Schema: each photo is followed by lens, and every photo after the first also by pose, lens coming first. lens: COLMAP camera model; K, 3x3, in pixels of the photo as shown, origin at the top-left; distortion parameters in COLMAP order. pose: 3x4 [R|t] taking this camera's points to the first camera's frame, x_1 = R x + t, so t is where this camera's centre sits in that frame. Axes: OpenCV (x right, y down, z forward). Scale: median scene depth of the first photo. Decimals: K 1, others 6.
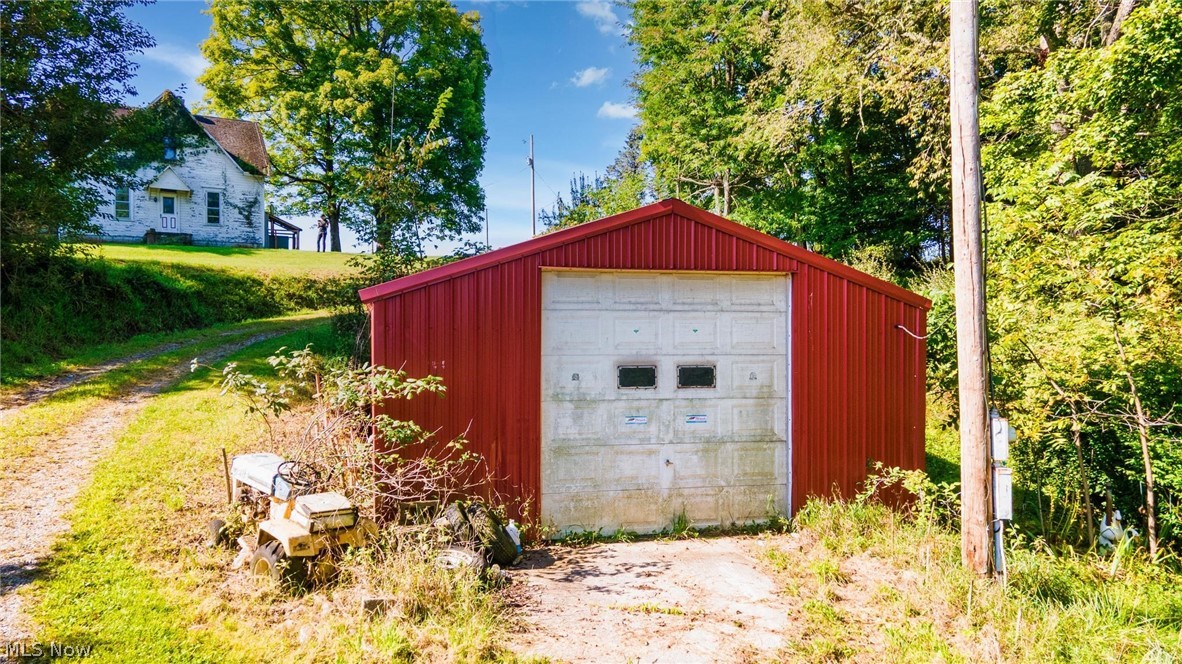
lens RADIAL K [[865.0, 0, 585.2], [0, 865.0, 329.8], [0, 0, 1]] dist [0.027881, 0.030487]
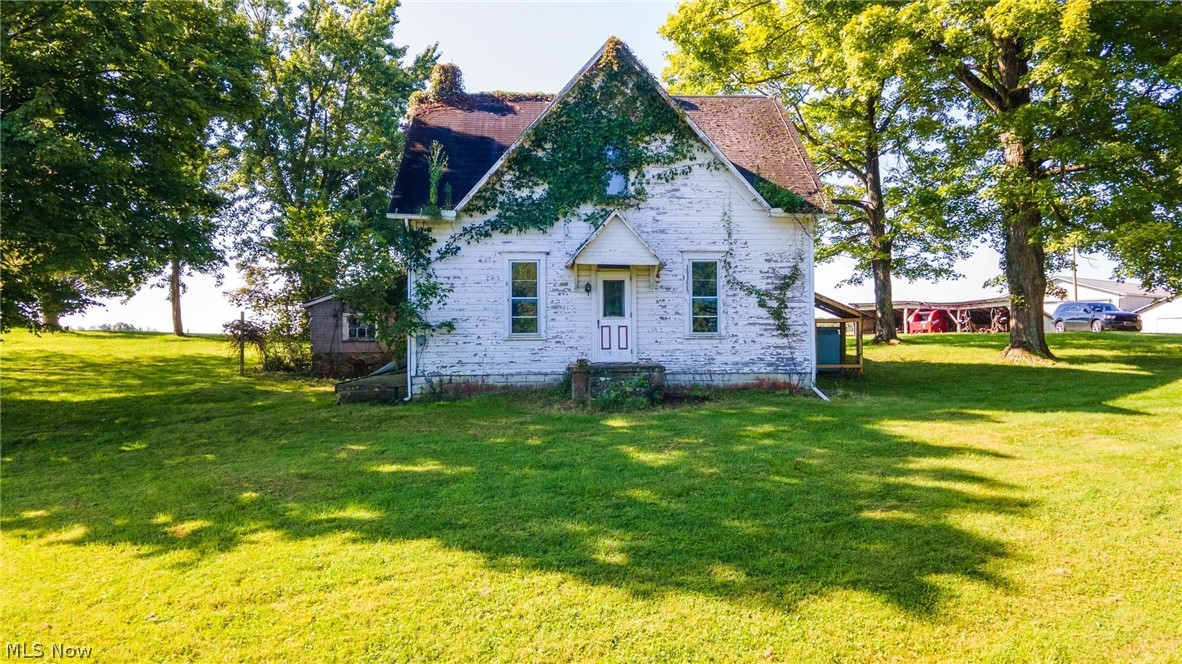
lens RADIAL K [[865.0, 0, 592.2], [0, 865.0, 333.6], [0, 0, 1]] dist [0.027881, 0.030487]
pose [[0.896201, -0.004296, -0.443628, -0.277779], [0.007911, 0.999949, 0.006298, -0.121454], [0.443578, -0.009154, 0.896189, 0.570856]]
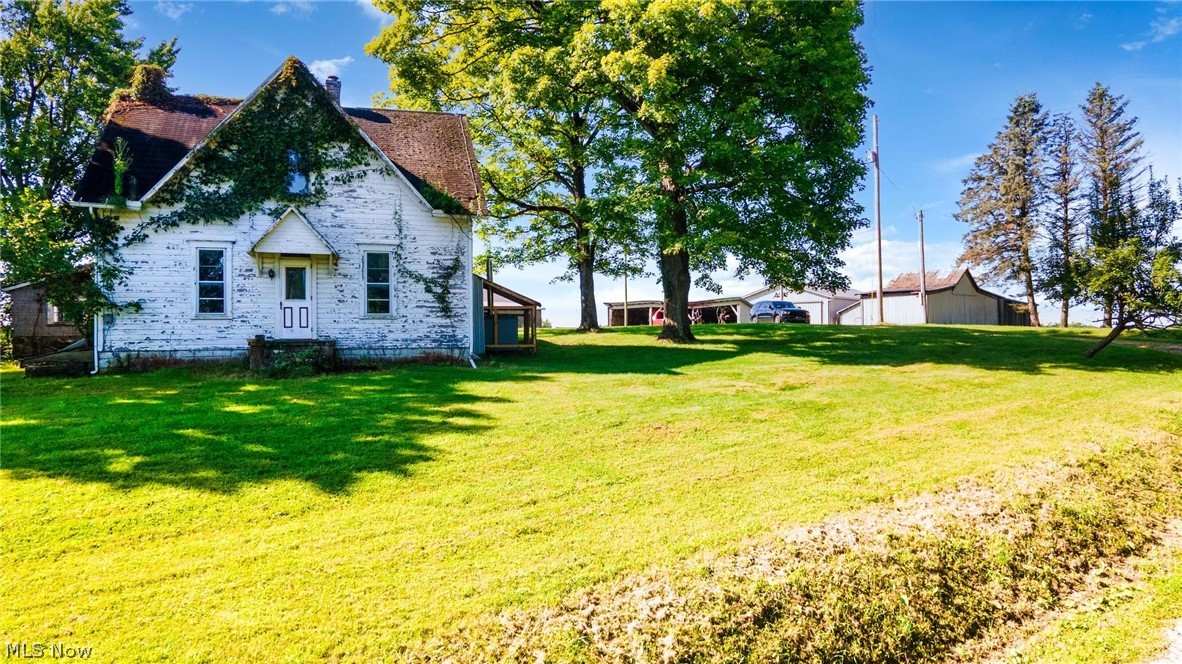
lens RADIAL K [[865.0, 0, 587.6], [0, 865.0, 333.1], [0, 0, 1]] dist [0.027881, 0.030487]
pose [[0.968850, -0.005597, -0.247585, -0.177511], [0.006420, 0.999976, 0.002516, -0.108233], [0.247565, -0.004027, 0.968863, 0.523505]]
